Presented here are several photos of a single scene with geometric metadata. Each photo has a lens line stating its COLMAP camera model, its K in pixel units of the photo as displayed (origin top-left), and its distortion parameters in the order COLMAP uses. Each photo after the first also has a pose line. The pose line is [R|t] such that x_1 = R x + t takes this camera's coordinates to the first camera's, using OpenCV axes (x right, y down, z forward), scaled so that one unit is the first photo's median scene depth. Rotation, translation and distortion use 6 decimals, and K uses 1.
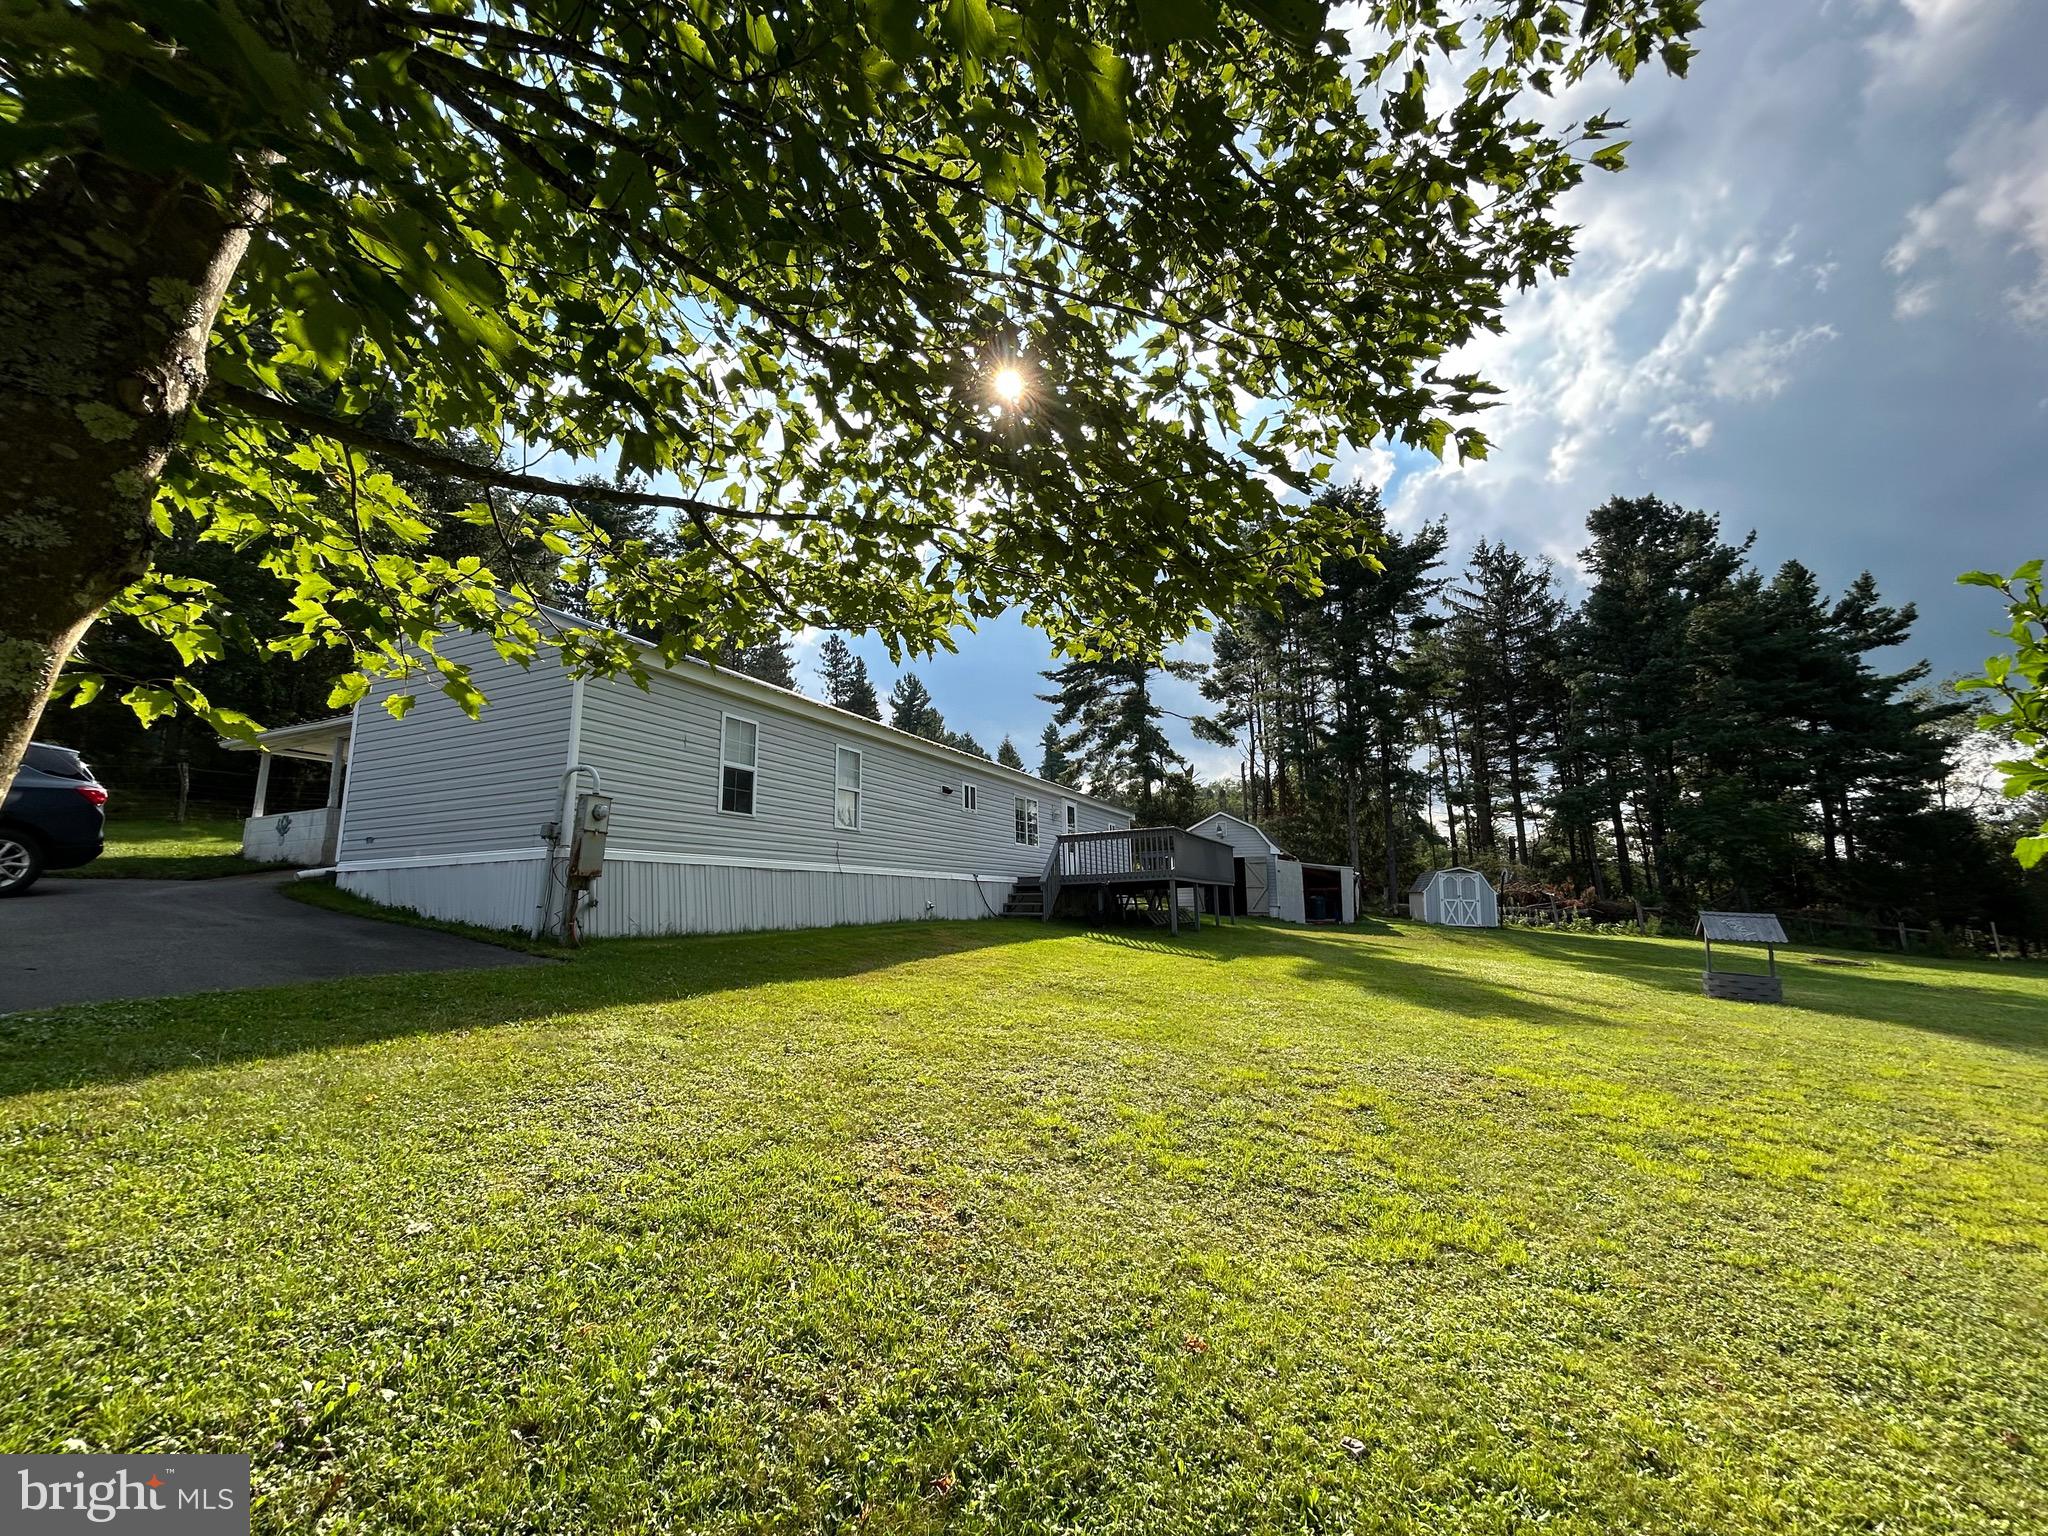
lens RADIAL K [[826.7, 0, 1020.3], [0, 826.7, 772.2], [0, 0, 1]] dist [-0.000988, -0.000053]
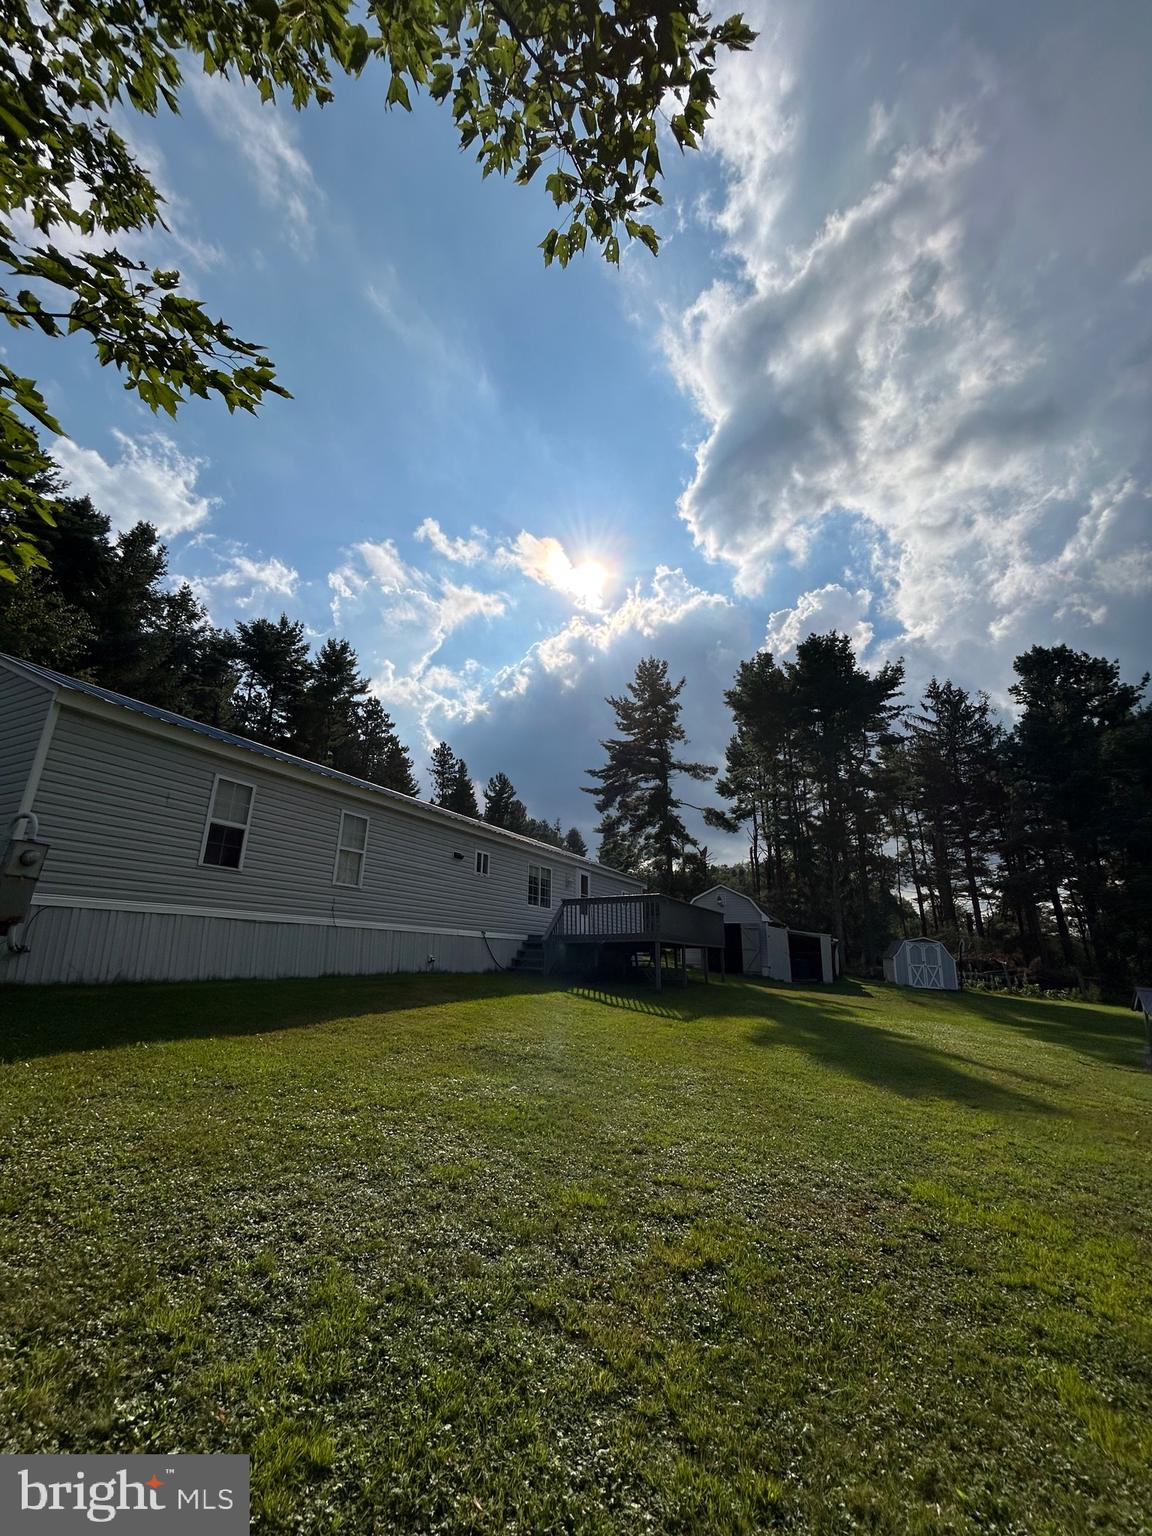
lens RADIAL K [[620.0, 0, 576.0], [0, 620.0, 768.0], [0, 0, 1]] dist [-0.000988, -0.000053]
pose [[0.999283, 0.022869, -0.030159, 0.036908], [-0.026729, 0.990549, -0.134527, 0.004511], [0.026798, 0.135236, 0.990451, 0.047024]]
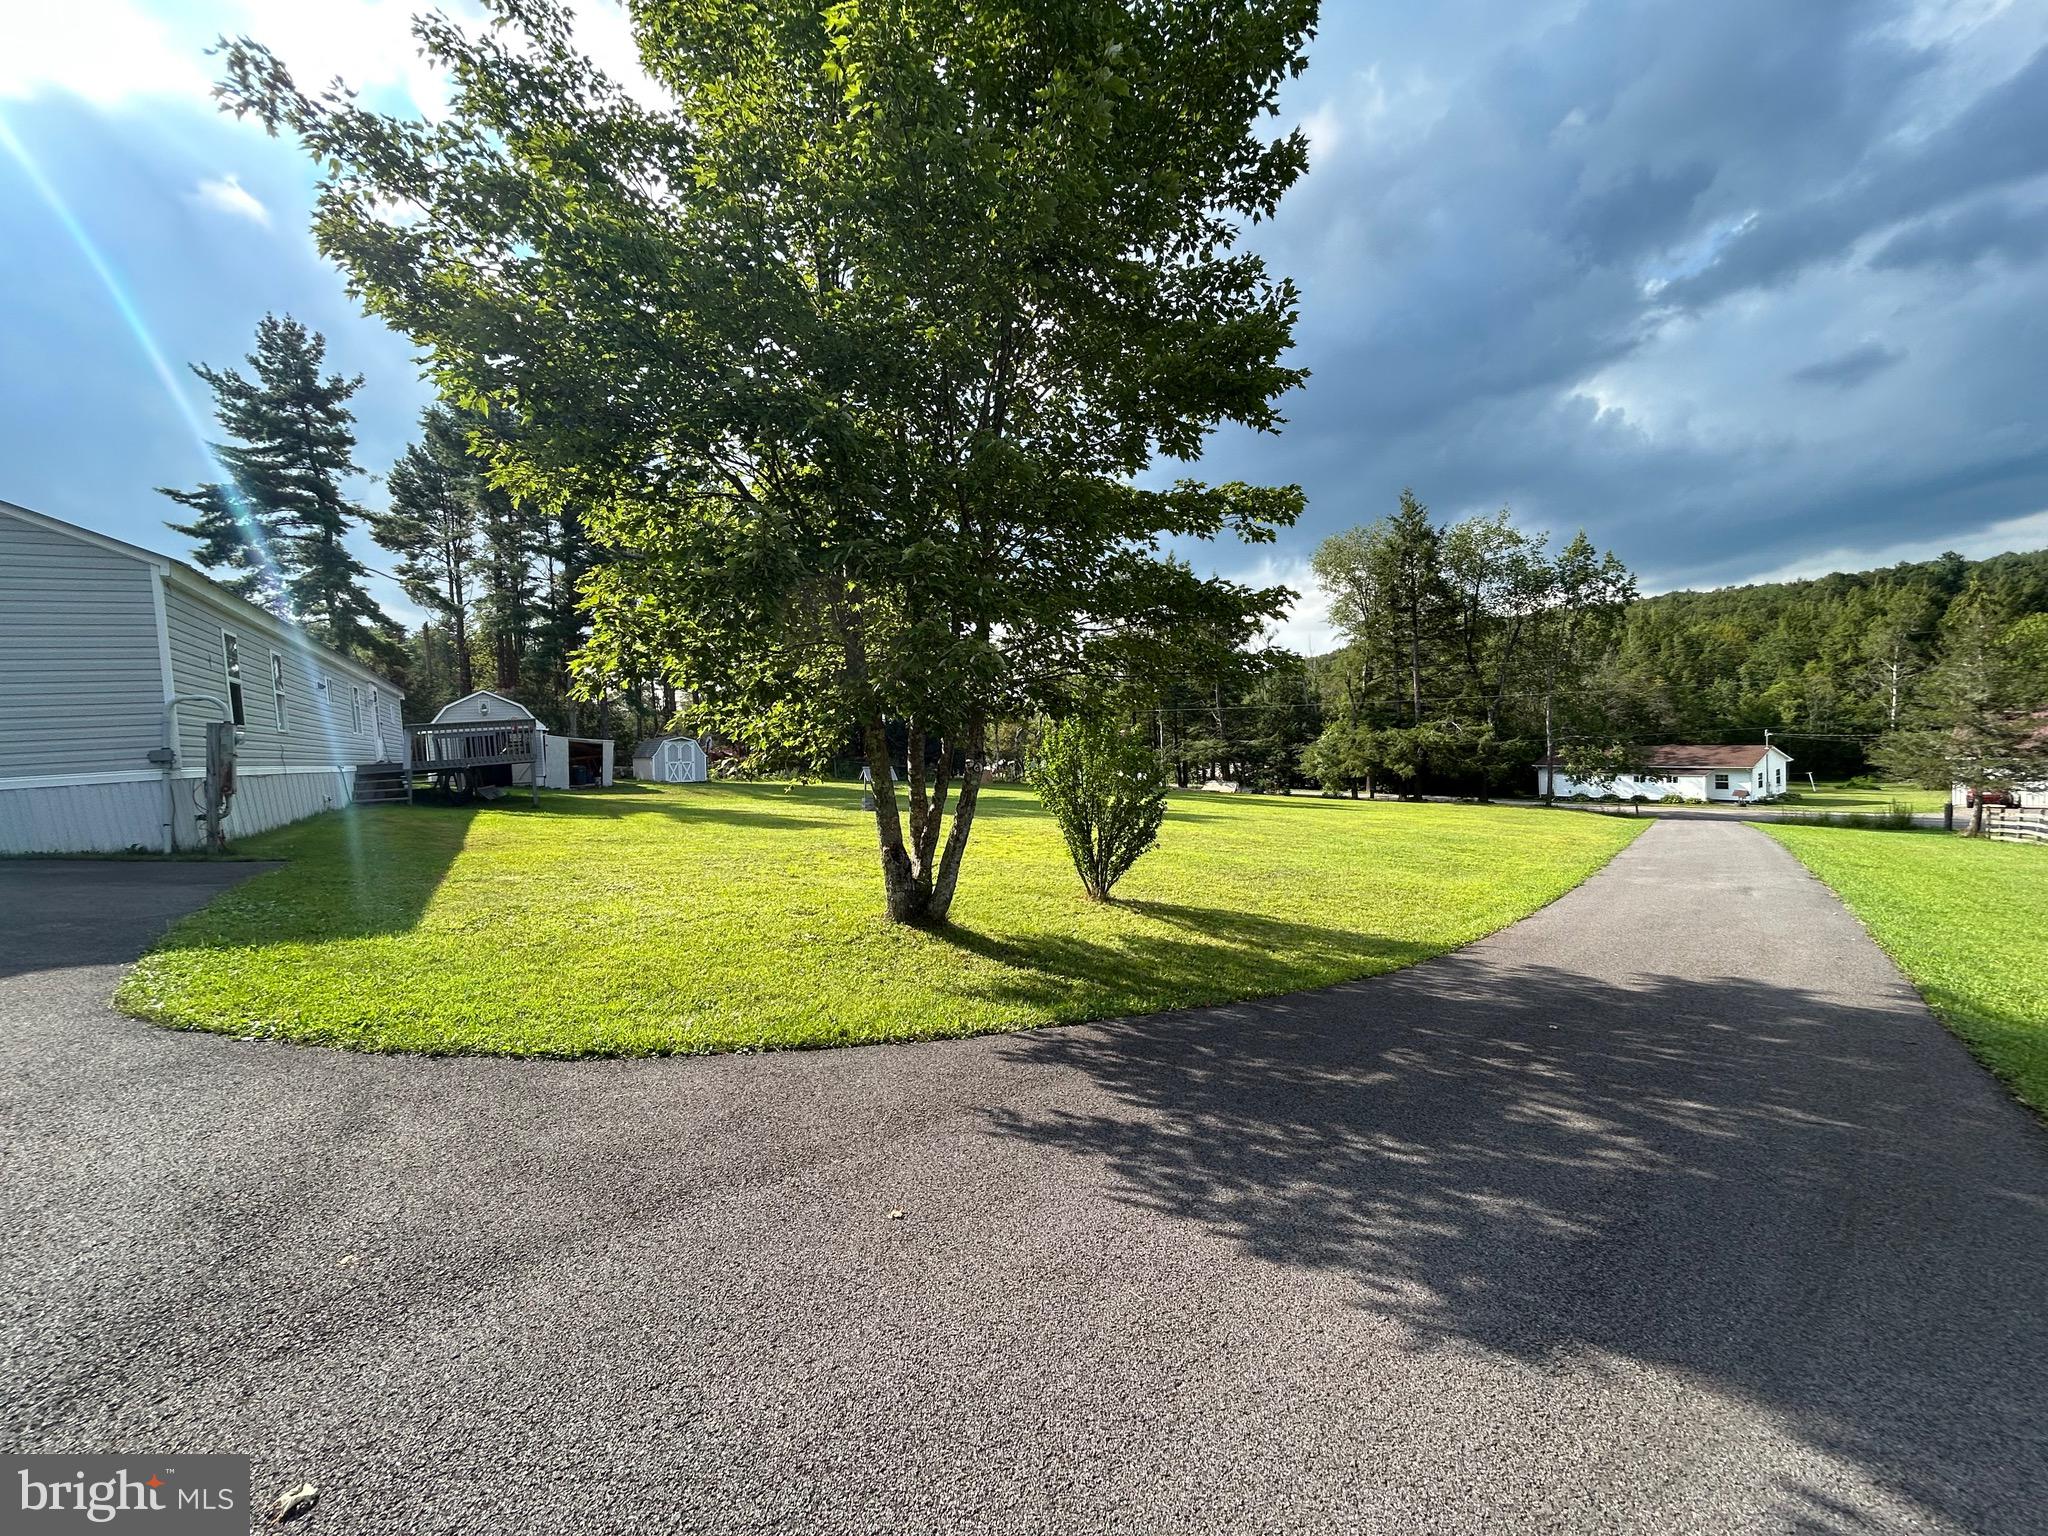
lens RADIAL K [[826.7, 0, 1020.3], [0, 826.7, 772.2], [0, 0, 1]] dist [-0.000988, -0.000053]
pose [[0.567671, -0.057059, 0.821276, -0.162945], [-0.085673, 0.988084, 0.127866, -0.028389], [-0.818786, -0.142947, 0.556018, -0.105524]]
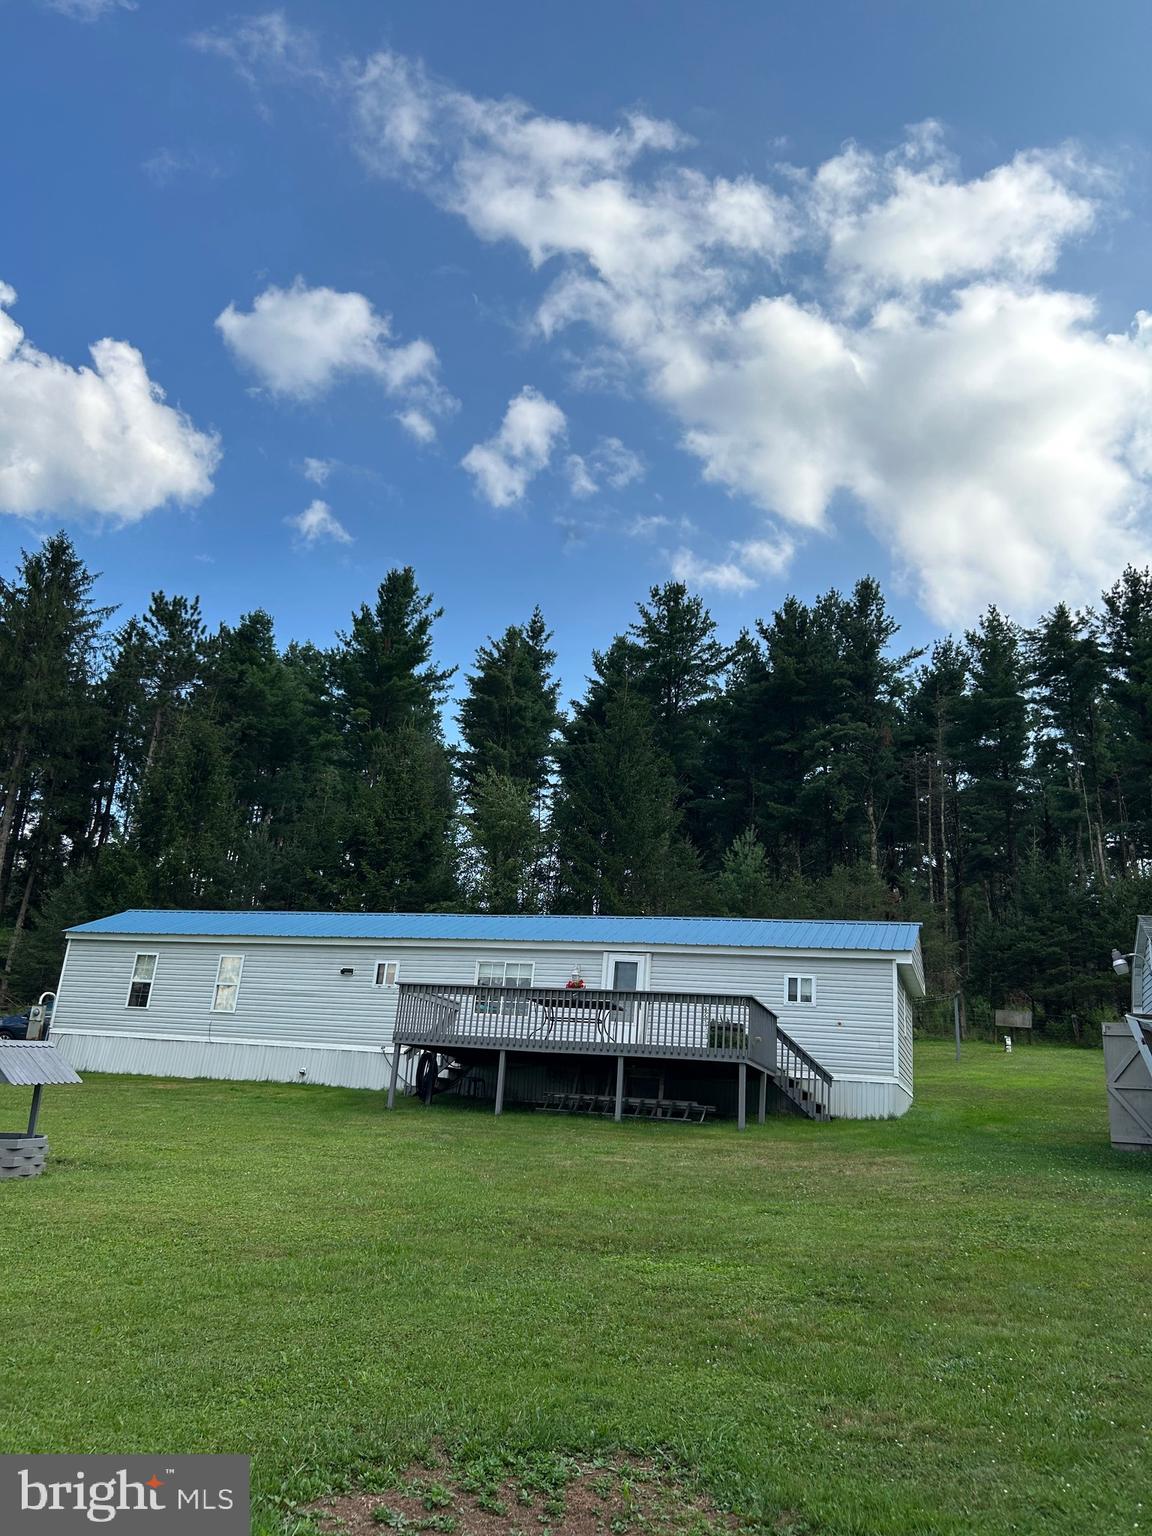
lens RADIAL K [[1157.3, 0, 576.0], [0, 1157.3, 768.0], [0, 0, 1]] dist [0.001924, 0.000537]
pose [[0.099602, -0.214085, -0.971724, 0.583094], [0.112864, 0.972708, -0.202733, 0.040523], [0.988606, -0.089480, 0.121046, 0.424604]]
